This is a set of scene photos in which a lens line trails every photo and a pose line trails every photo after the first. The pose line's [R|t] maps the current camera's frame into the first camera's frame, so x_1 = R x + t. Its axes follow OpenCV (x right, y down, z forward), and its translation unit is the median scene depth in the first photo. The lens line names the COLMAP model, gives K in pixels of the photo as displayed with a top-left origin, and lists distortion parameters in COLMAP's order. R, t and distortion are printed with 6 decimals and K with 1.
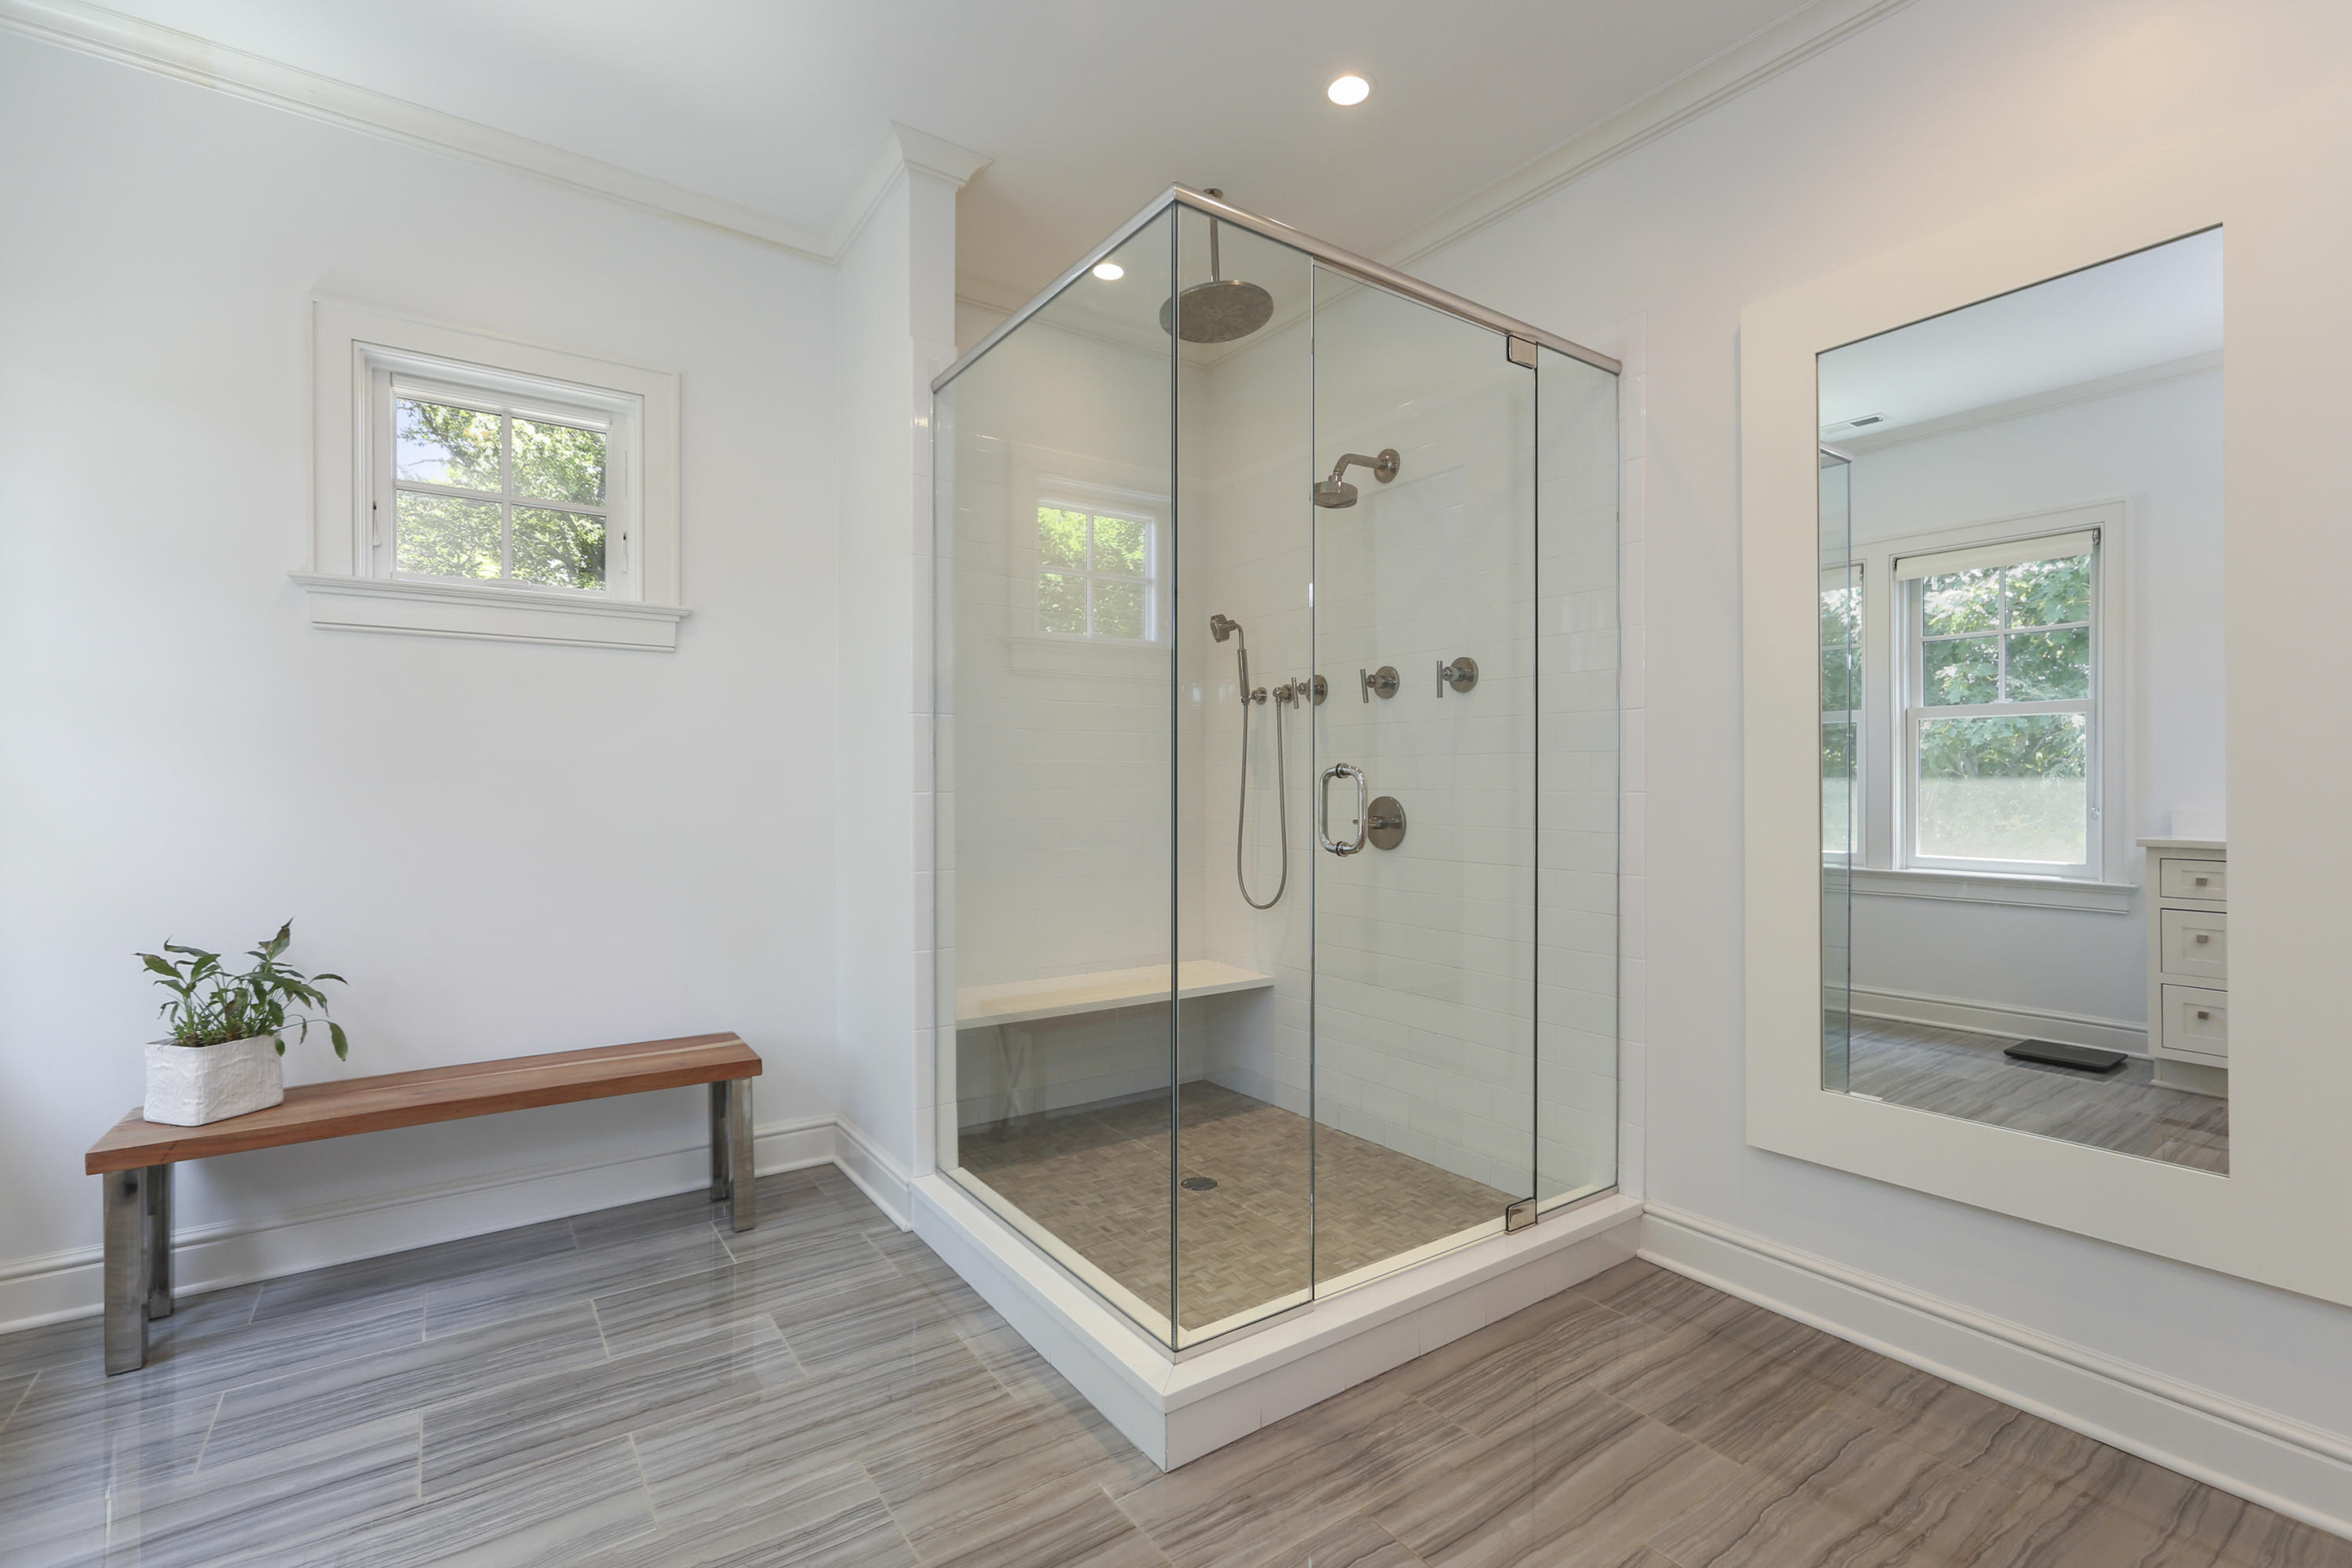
lens RADIAL K [[1053.5, 0, 1184.9], [0, 1053.5, 793.6], [0, 0, 1]] dist [-0.003171, 0.001836]
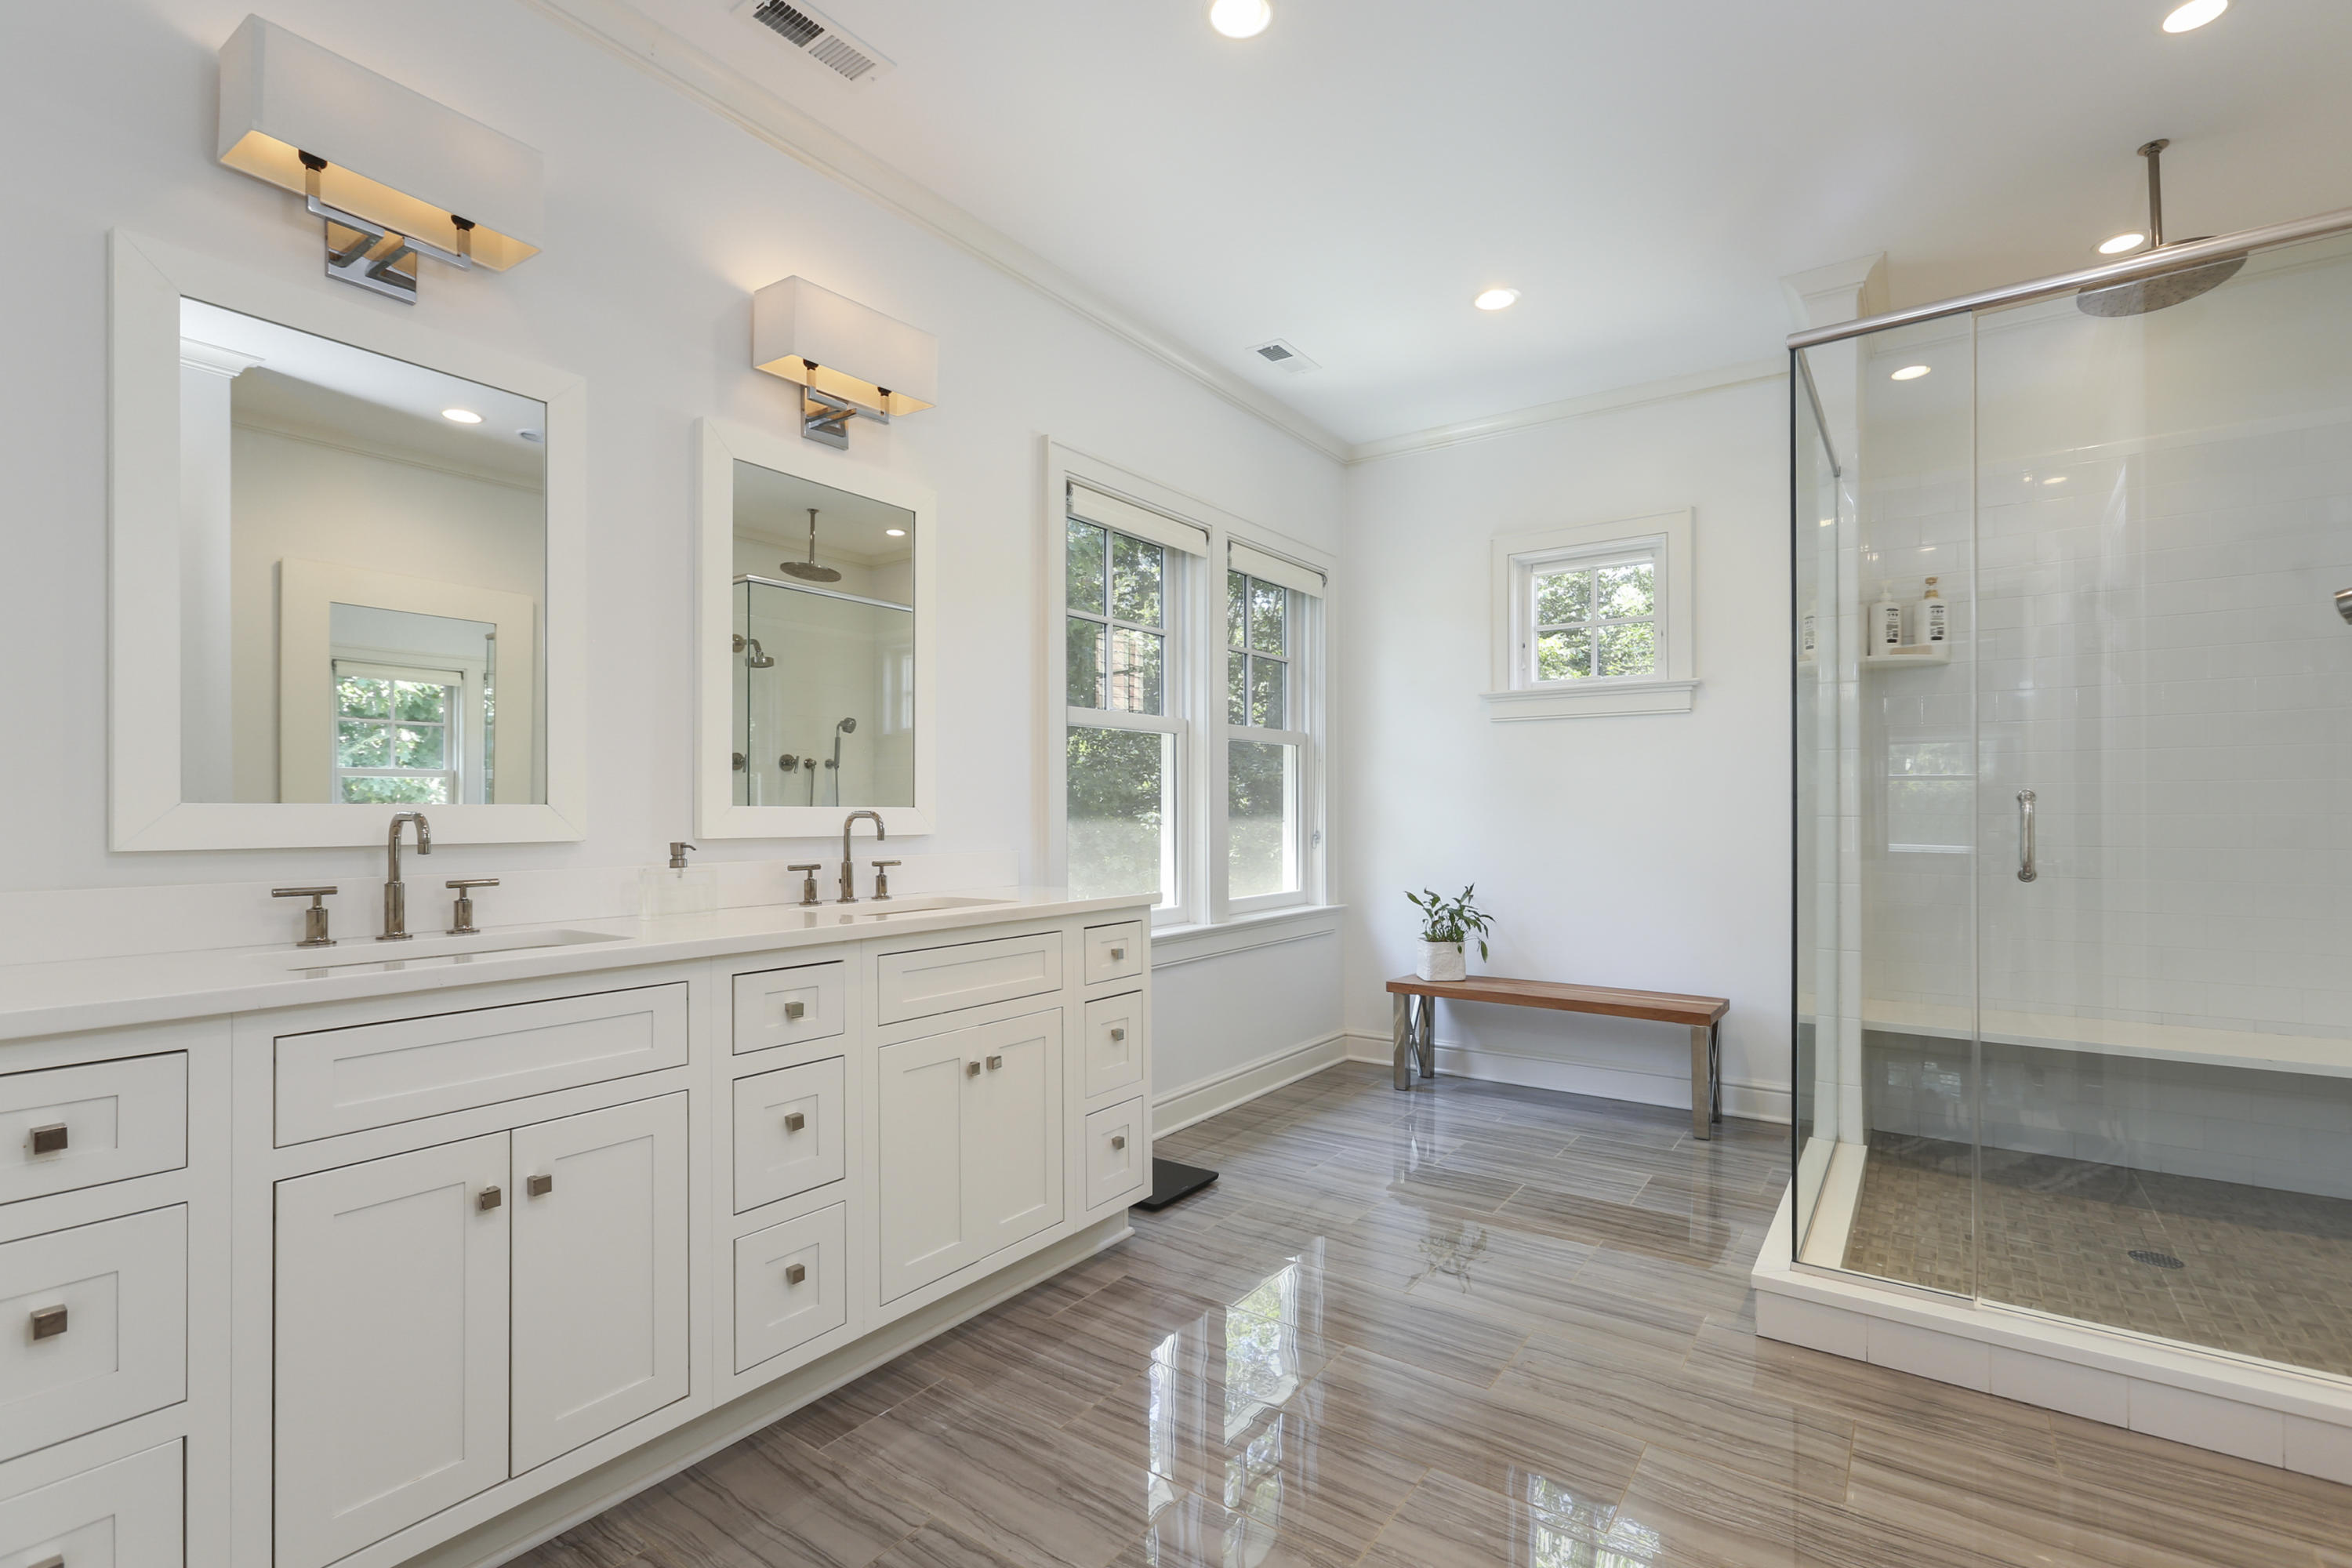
lens RADIAL K [[1053.5, 0, 1177.4], [0, 1053.5, 798.1], [0, 0, 1]] dist [-0.003171, 0.001836]
pose [[0.311989, -0.013305, -0.949992, 0.752751], [-0.004021, 0.999874, -0.015324, 0.000315], [0.950077, 0.008601, 0.311897, -0.073763]]
